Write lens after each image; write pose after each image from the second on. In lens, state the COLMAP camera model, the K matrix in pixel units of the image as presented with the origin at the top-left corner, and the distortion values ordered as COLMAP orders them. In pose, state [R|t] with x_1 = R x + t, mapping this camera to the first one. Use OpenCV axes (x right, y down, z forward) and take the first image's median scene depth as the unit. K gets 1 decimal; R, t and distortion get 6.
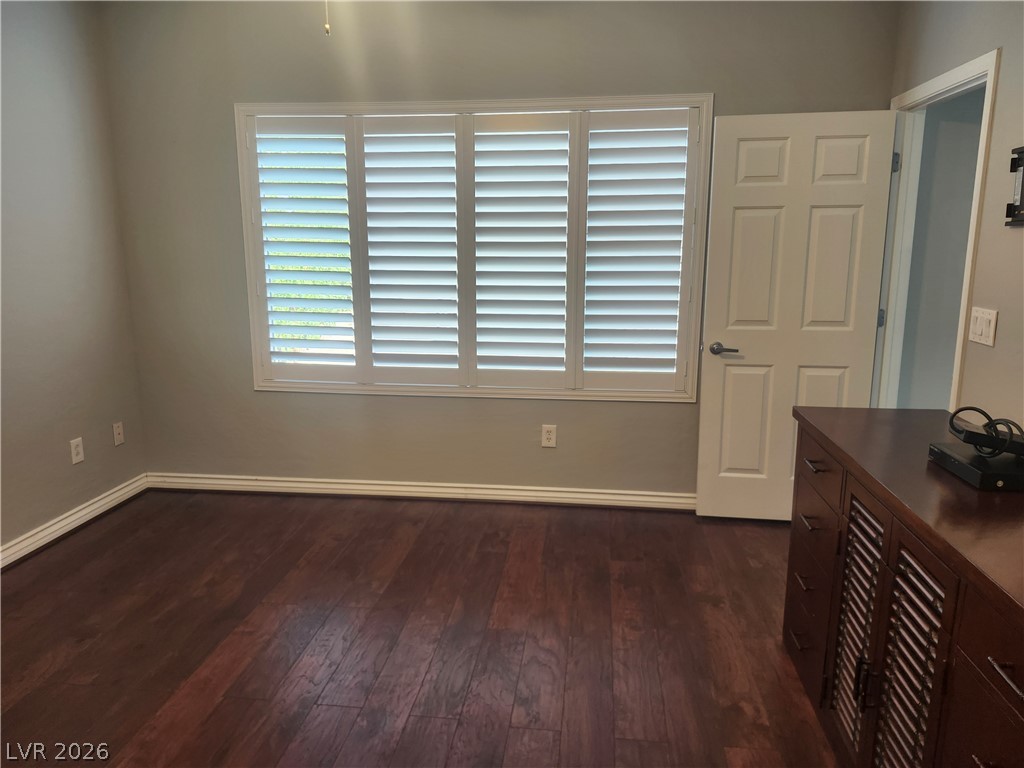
lens RADIAL K [[706.4, 0, 515.3], [0, 706.4, 382.3], [0, 0, 1]] dist [0.077526, -0.087686]
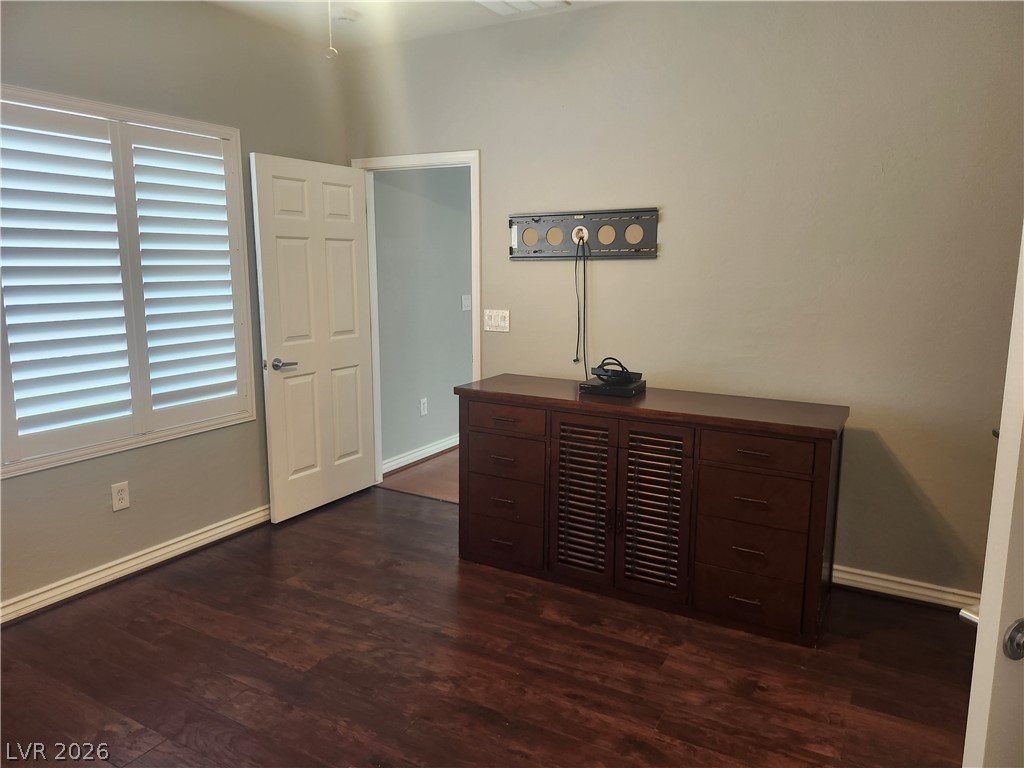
lens RADIAL K [[706.4, 0, 518.4], [0, 706.4, 373.1], [0, 0, 1]] dist [0.077526, -0.087686]
pose [[0.390976, -0.145047, 0.908900, -0.582006], [0.173354, 0.981436, 0.082052, -0.061675], [-0.903928, 0.125481, 0.408863, 0.230097]]
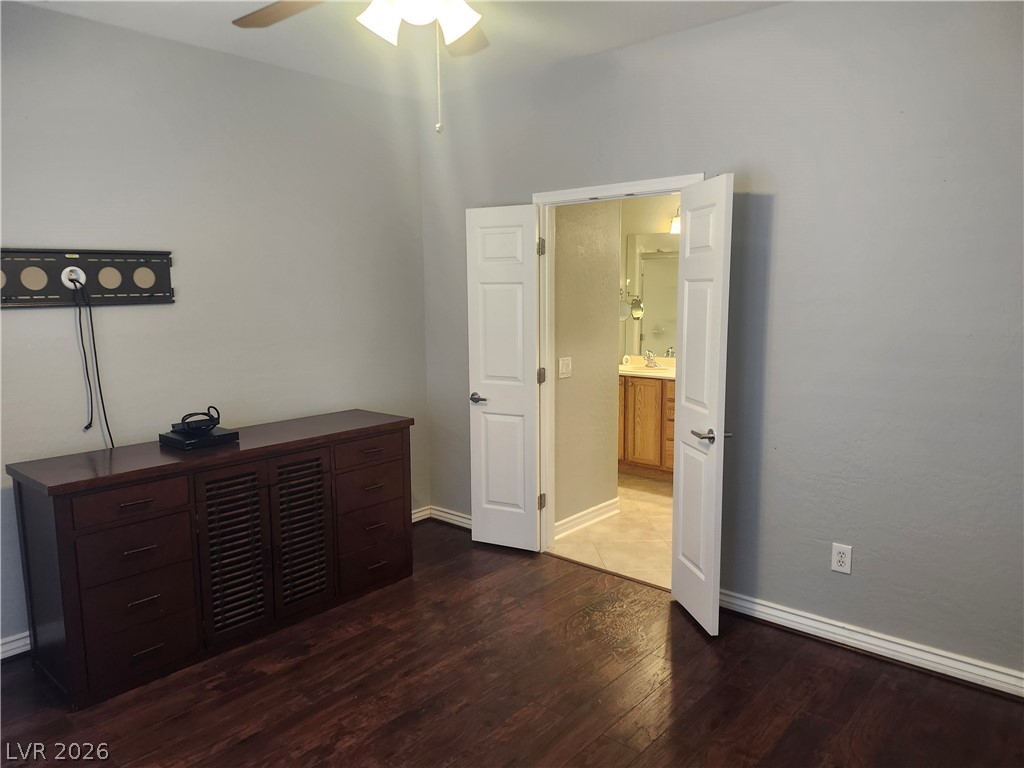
lens RADIAL K [[706.4, 0, 511.7], [0, 706.4, 387.9], [0, 0, 1]] dist [0.077526, -0.087686]
pose [[-0.817055, -0.078625, 0.571173, -0.518563], [0.116307, 0.947816, 0.296846, -0.234394], [-0.564707, 0.308971, -0.765273, 0.979624]]
